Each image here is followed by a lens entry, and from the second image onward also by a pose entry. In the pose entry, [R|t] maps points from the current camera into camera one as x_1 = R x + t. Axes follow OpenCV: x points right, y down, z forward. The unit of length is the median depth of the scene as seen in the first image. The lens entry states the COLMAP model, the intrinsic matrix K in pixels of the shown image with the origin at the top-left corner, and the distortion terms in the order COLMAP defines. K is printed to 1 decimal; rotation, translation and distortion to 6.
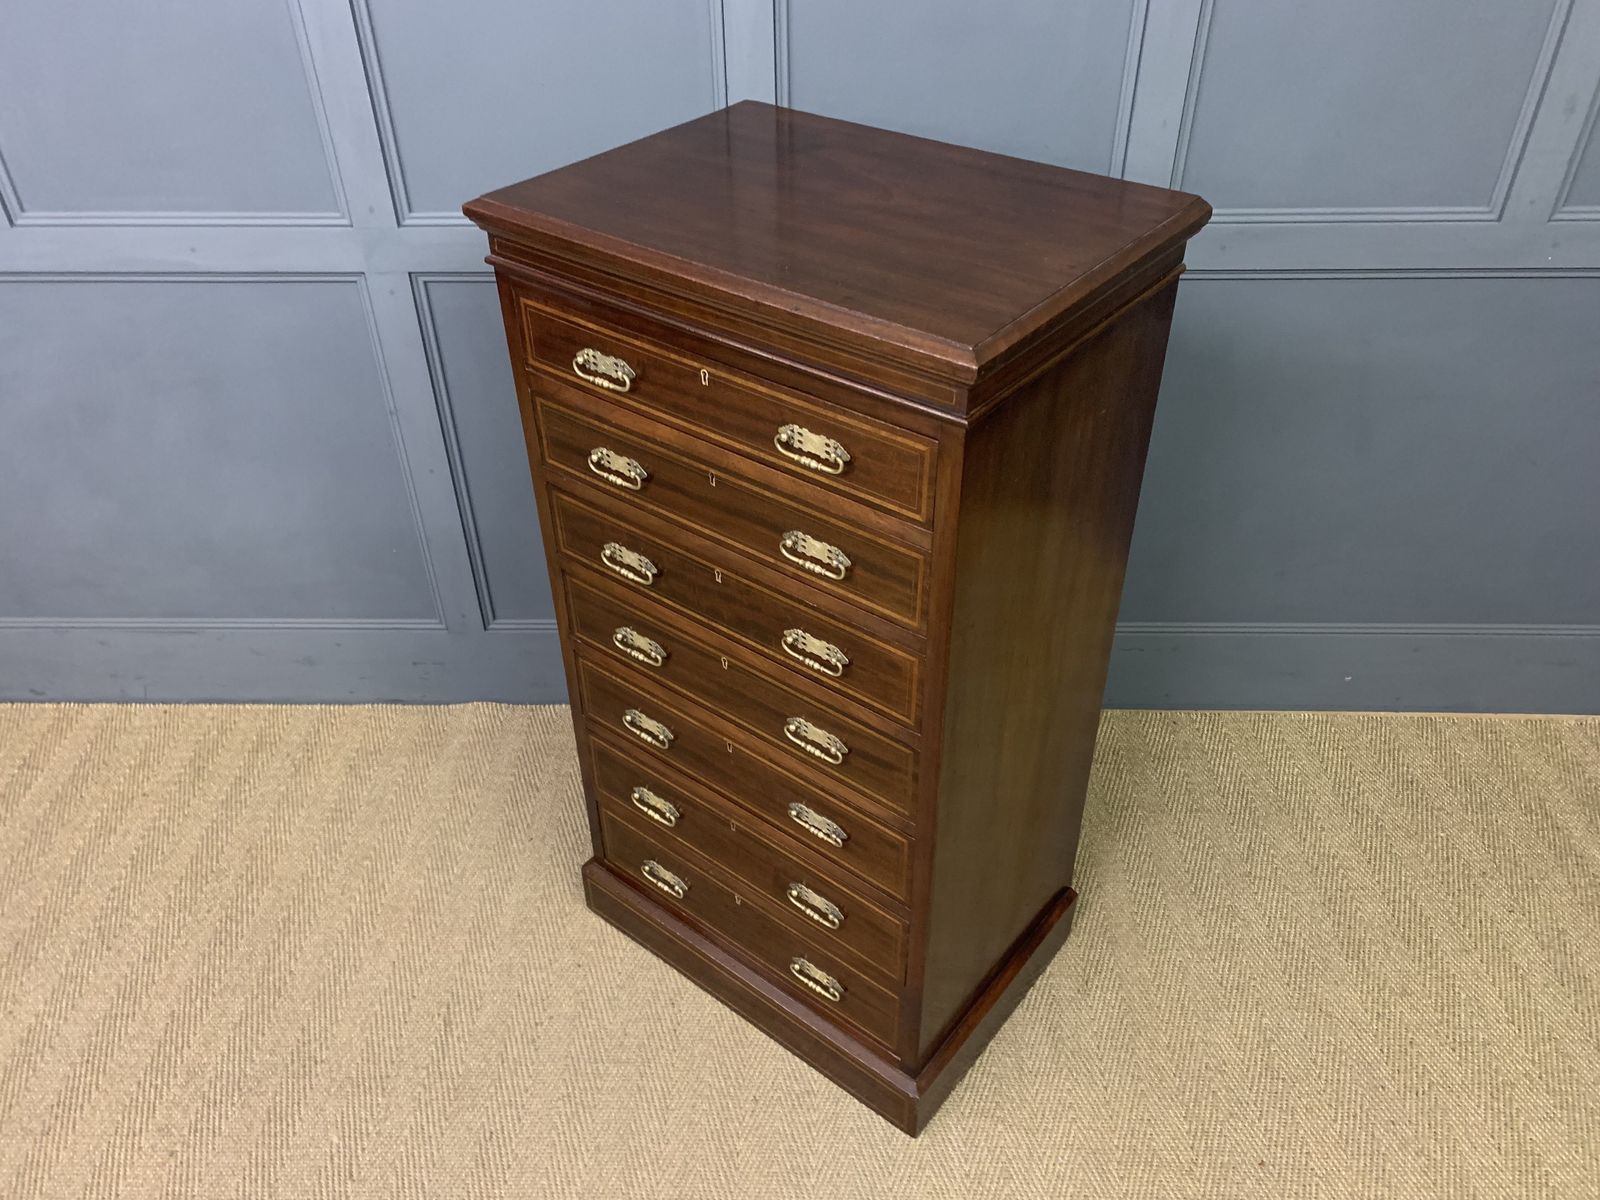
lens RADIAL K [[1187.7, 0, 795.1], [0, 1187.7, 593.5], [0, 0, 1]] dist [0.024042, -0.002161]
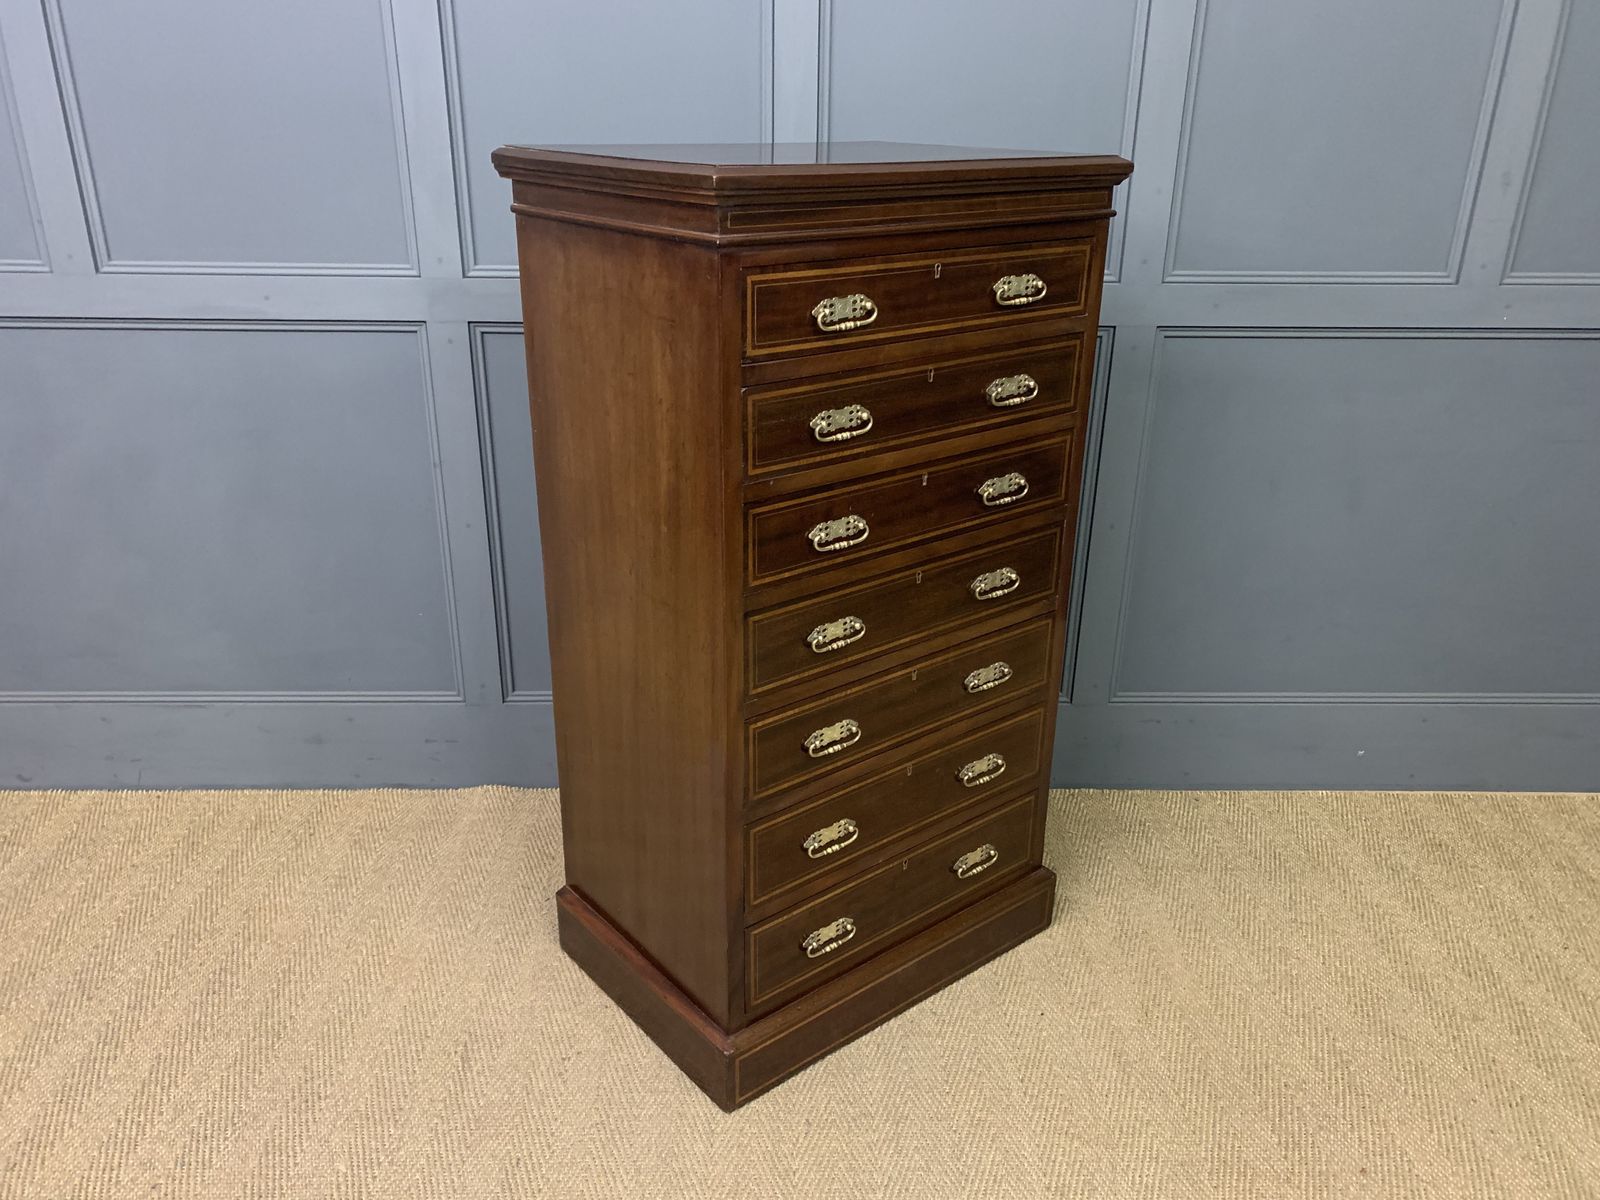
lens RADIAL K [[1183.3, 0, 788.5], [0, 1183.3, 606.7], [0, 0, 1]] dist [0.023747, -0.001575]
pose [[0.999022, 0.003938, 0.044035, -0.079412], [0.006947, 0.969668, -0.244328, 0.232064], [-0.043661, 0.244395, 0.968692, 0.017379]]
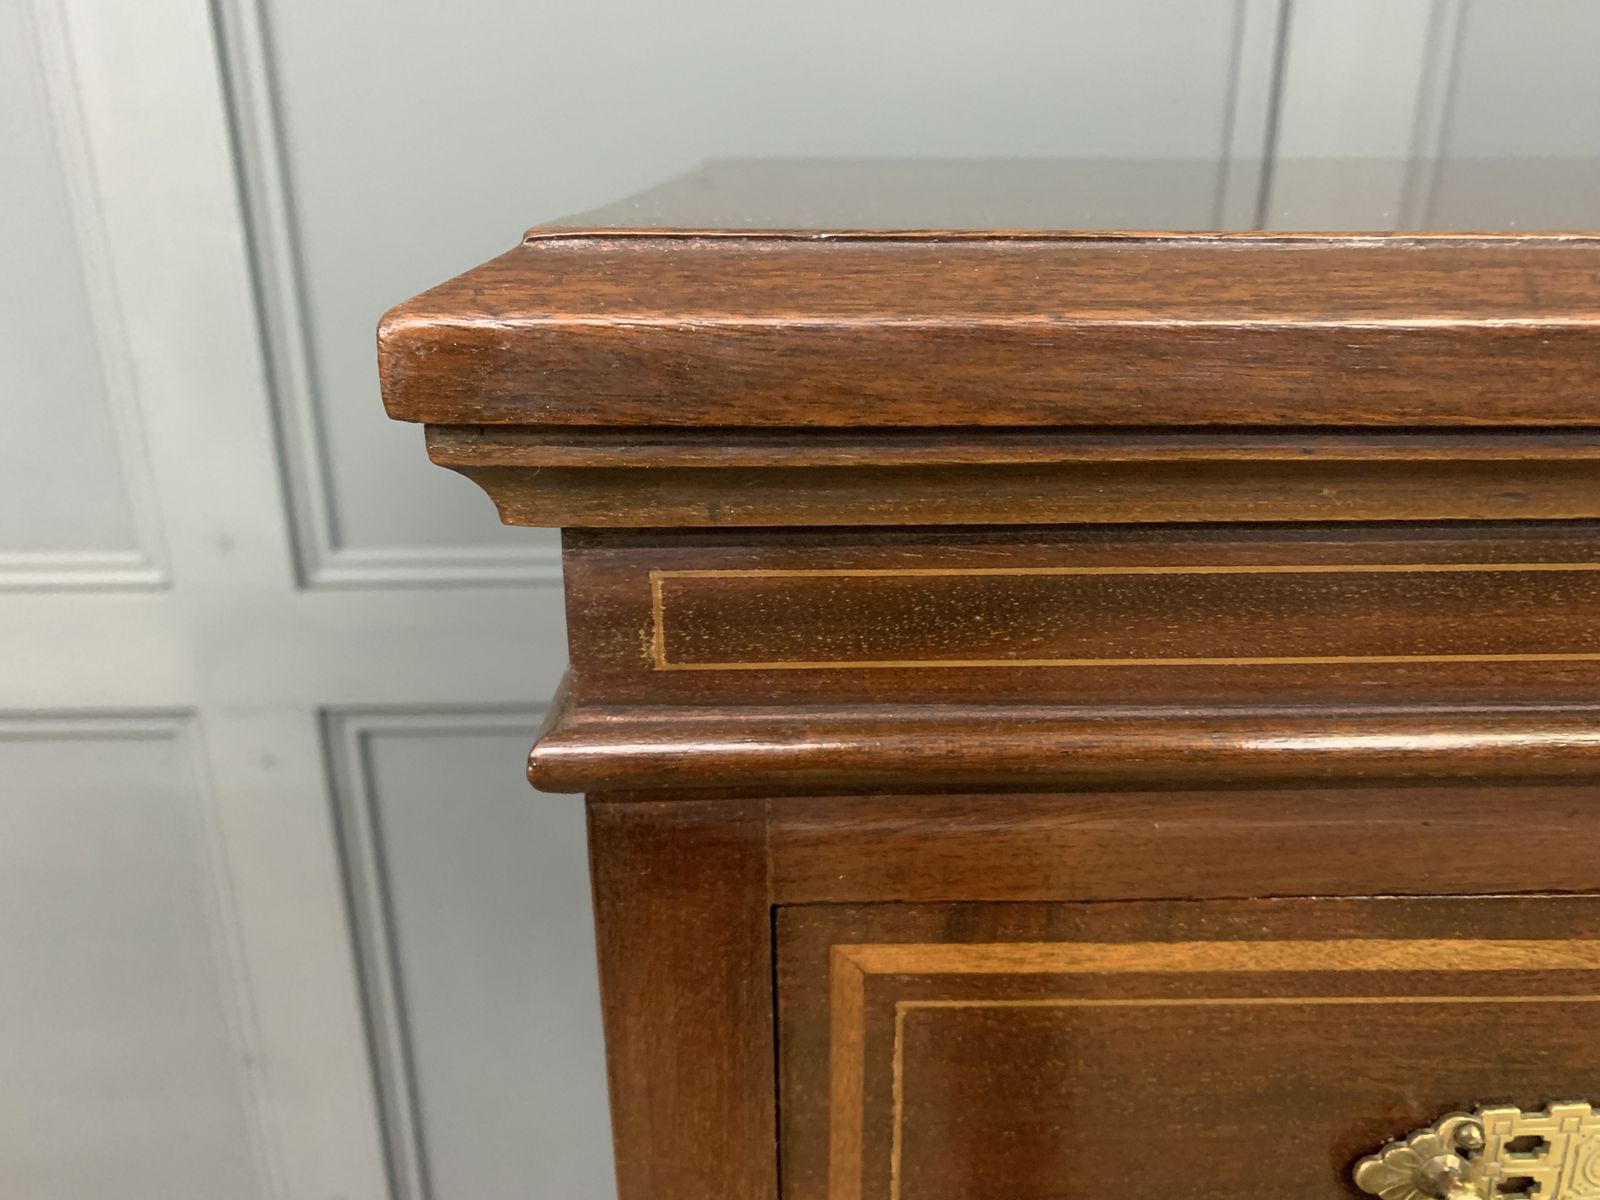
lens RADIAL K [[1242.7, 0, 802.5], [0, 1242.7, 619.7], [0, 0, 1]] dist [0.007362, -0.000801]
pose [[0.999246, -0.012961, 0.036588, -0.183382], [0.022735, 0.959432, -0.281022, -0.178050], [-0.031462, 0.281642, 0.959004, 0.601024]]
